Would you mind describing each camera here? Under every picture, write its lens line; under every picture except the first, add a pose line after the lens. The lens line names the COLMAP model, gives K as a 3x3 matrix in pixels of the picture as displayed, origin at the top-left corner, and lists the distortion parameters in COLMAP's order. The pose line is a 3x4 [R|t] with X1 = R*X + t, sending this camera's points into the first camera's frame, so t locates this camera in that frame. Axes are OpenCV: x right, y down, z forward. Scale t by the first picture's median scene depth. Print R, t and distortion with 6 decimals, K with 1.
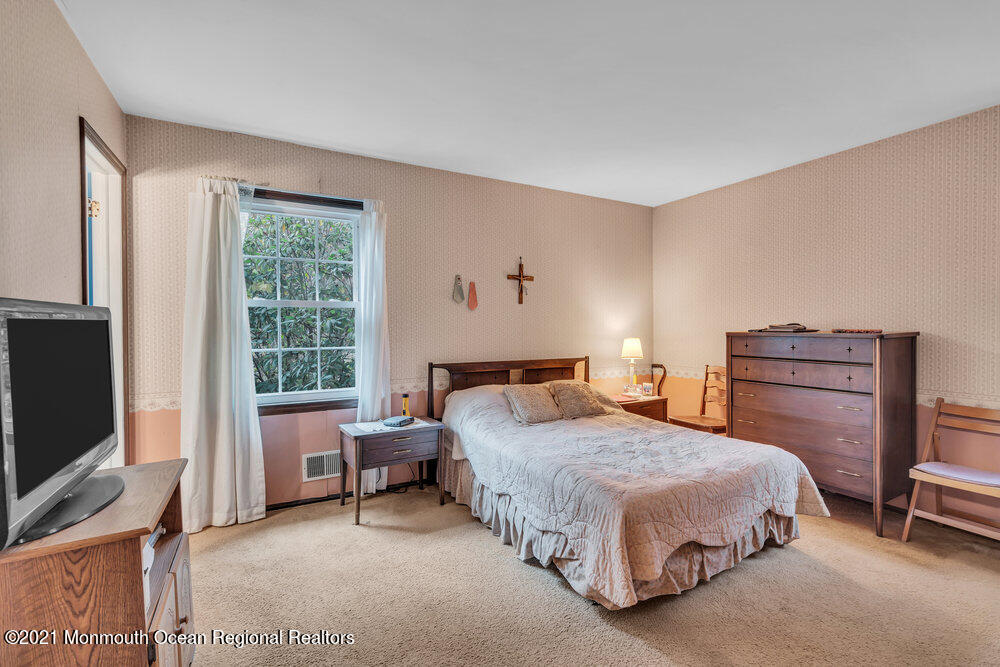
lens RADIAL K [[452.2, 0, 503.1], [0, 452.2, 329.8], [0, 0, 1]] dist [-0.004945, 0.002350]
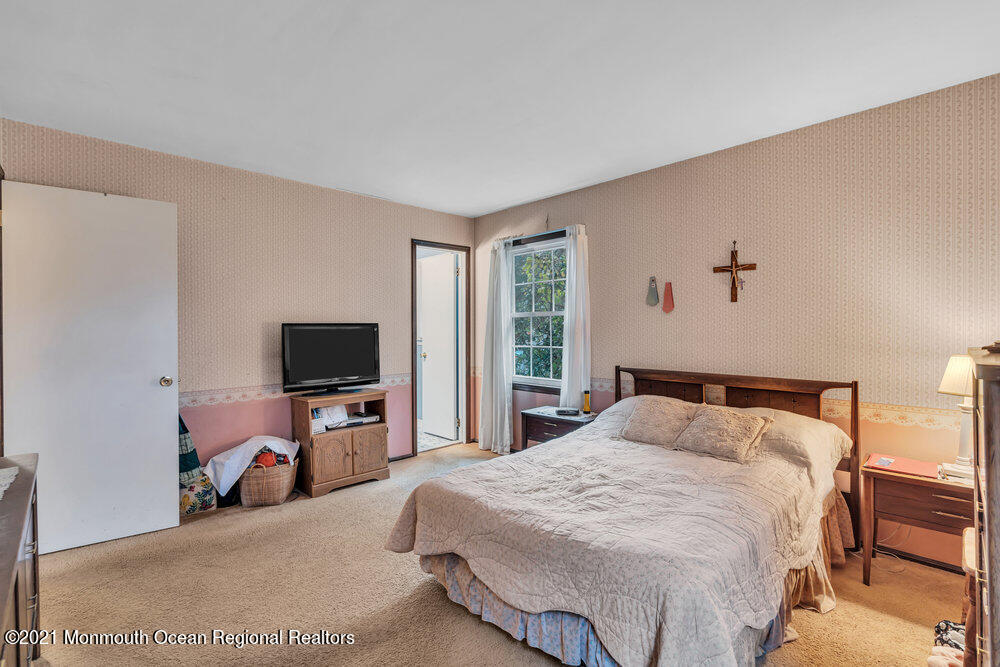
lens RADIAL K [[452.2, 0, 504.9], [0, 452.2, 331.4], [0, 0, 1]] dist [-0.004945, 0.002350]
pose [[0.261809, 0.002978, -0.965115, 0.793438], [-0.011064, 0.999939, 0.000085, -0.003595], [0.965056, 0.010655, 0.261826, 0.492386]]
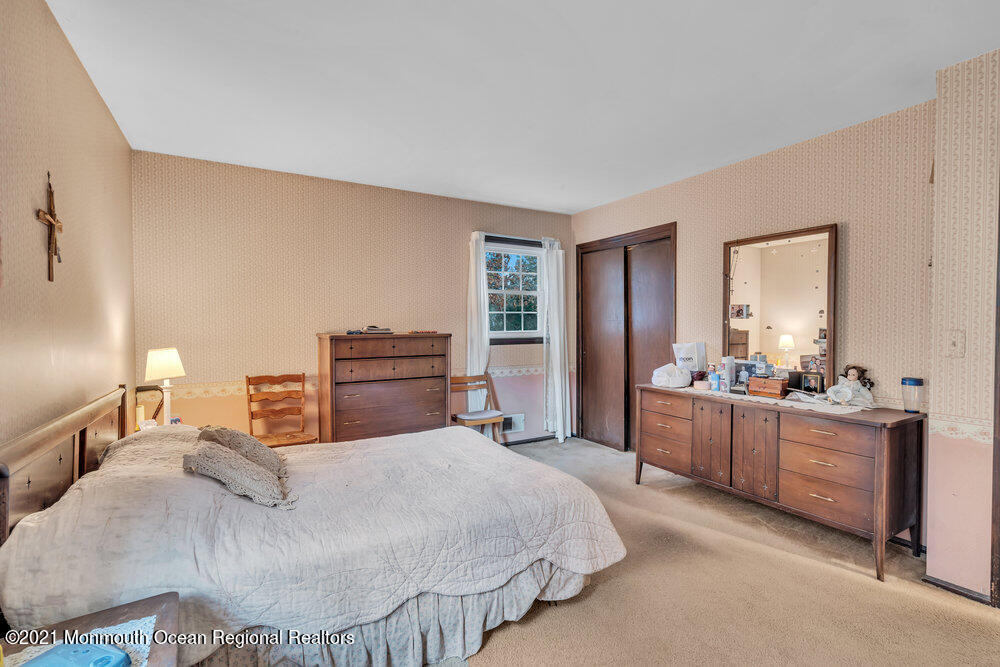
lens RADIAL K [[452.2, 0, 496.9], [0, 452.2, 334.1], [0, 0, 1]] dist [-0.004945, 0.002350]
pose [[-0.040728, -0.021687, 0.998935, -0.474218], [0.009580, 0.999710, 0.022095, -0.015235], [-0.999124, 0.010470, -0.040508, 0.694052]]
